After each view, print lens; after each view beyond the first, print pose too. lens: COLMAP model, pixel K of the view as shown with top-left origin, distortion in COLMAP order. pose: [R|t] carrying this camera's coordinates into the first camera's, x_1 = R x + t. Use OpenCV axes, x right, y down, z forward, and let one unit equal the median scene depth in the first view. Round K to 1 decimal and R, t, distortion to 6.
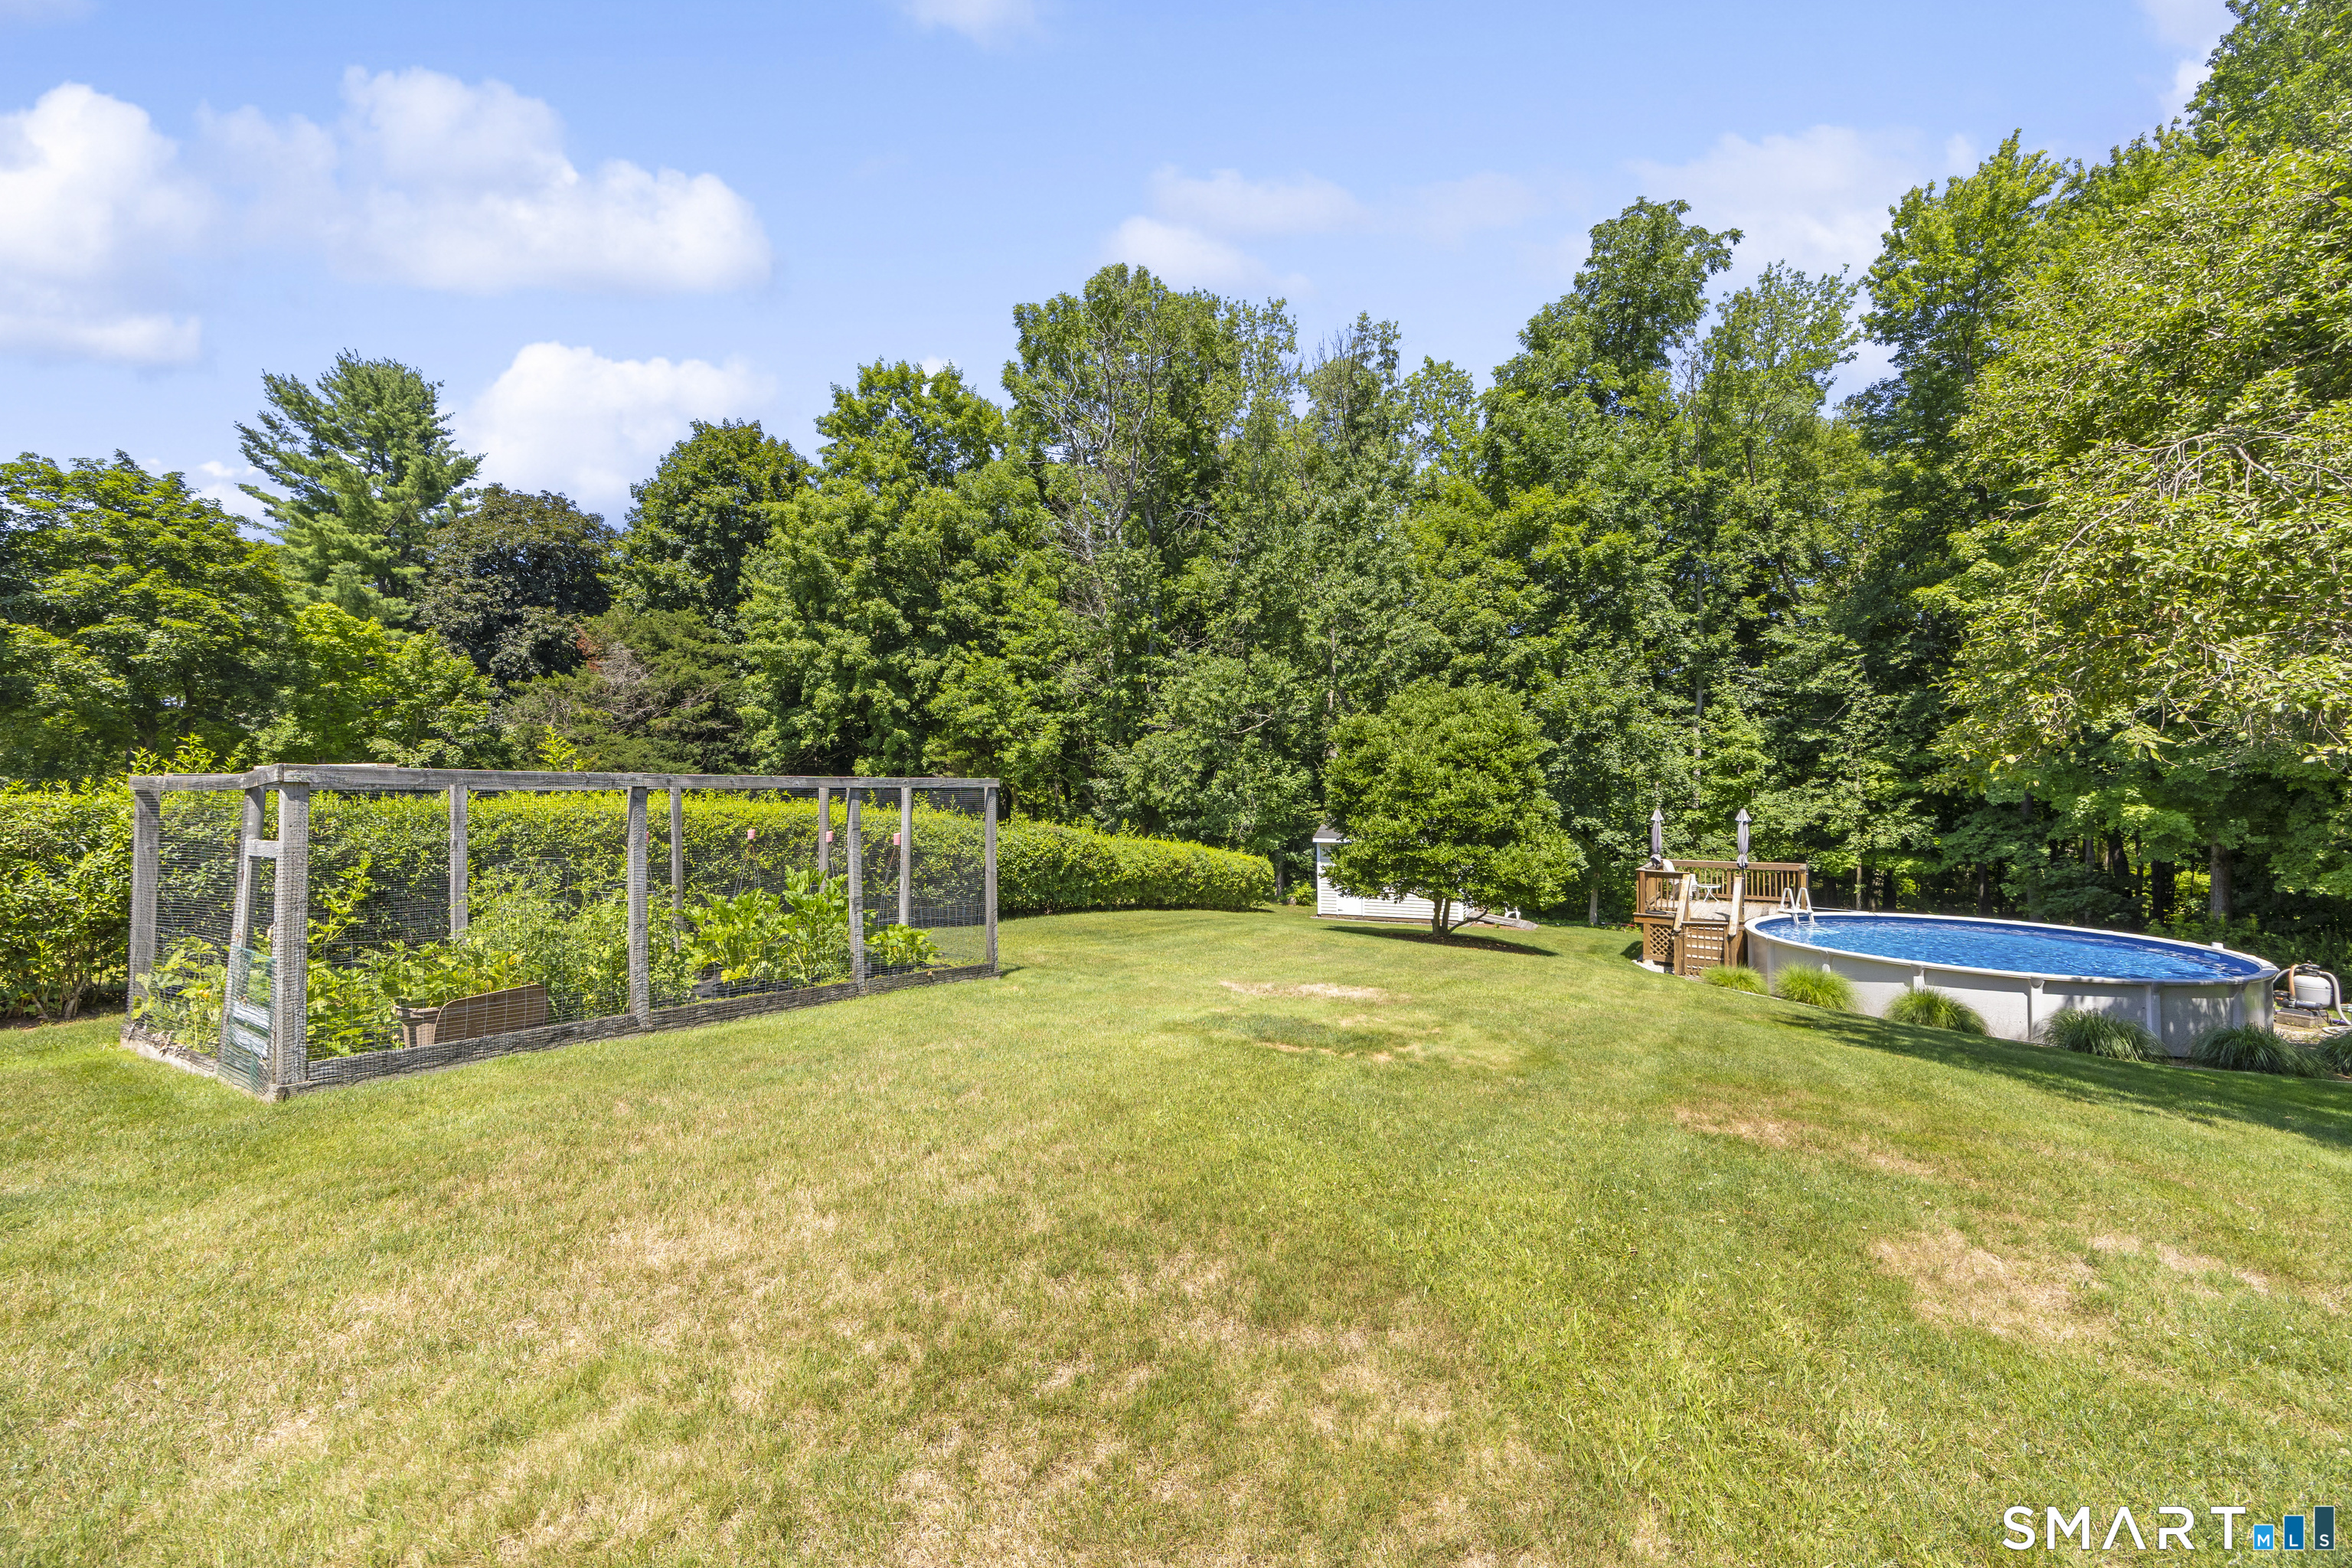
lens RADIAL K [[909.2, 0, 1163.9], [0, 909.2, 786.0], [0, 0, 1]] dist [0.001145, -0.000390]
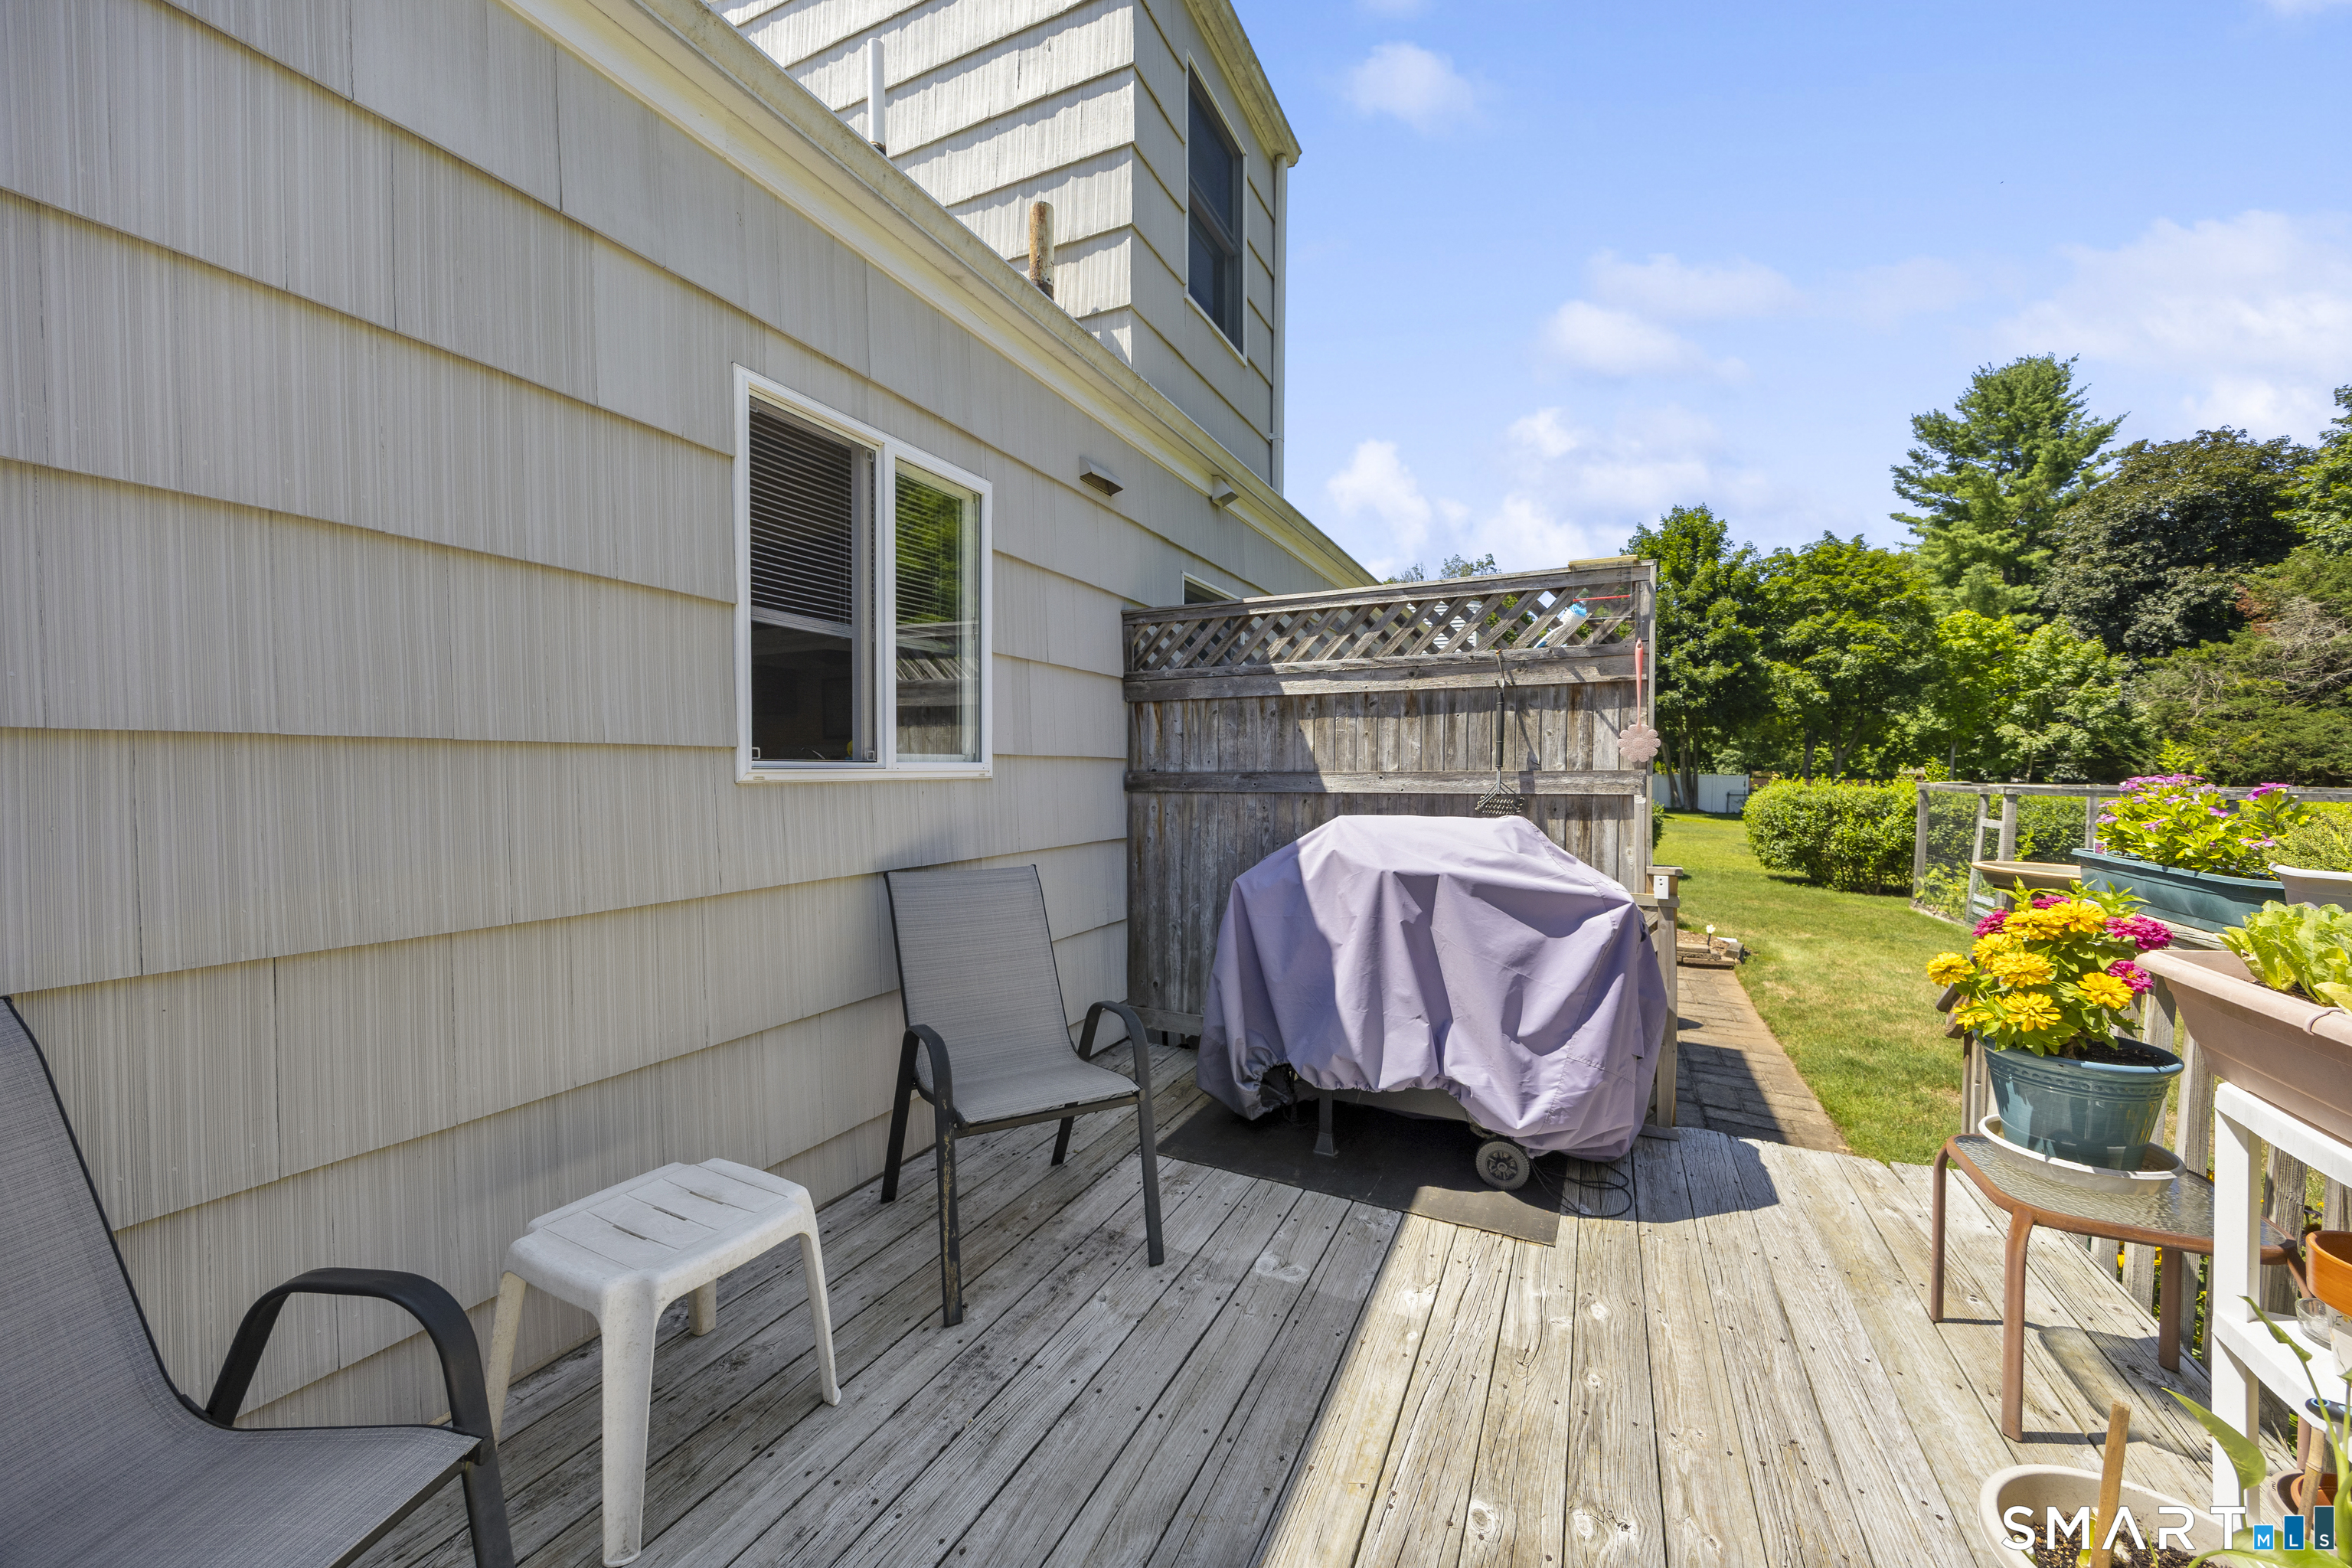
lens RADIAL K [[909.2, 0, 1163.9], [0, 909.2, 786.0], [0, 0, 1]] dist [0.001145, -0.000390]
pose [[0.124657, 0.037784, -0.991480, 0.099800], [-0.001011, 0.999279, 0.037954, -0.011192], [0.992199, -0.003729, 0.124606, -0.135026]]
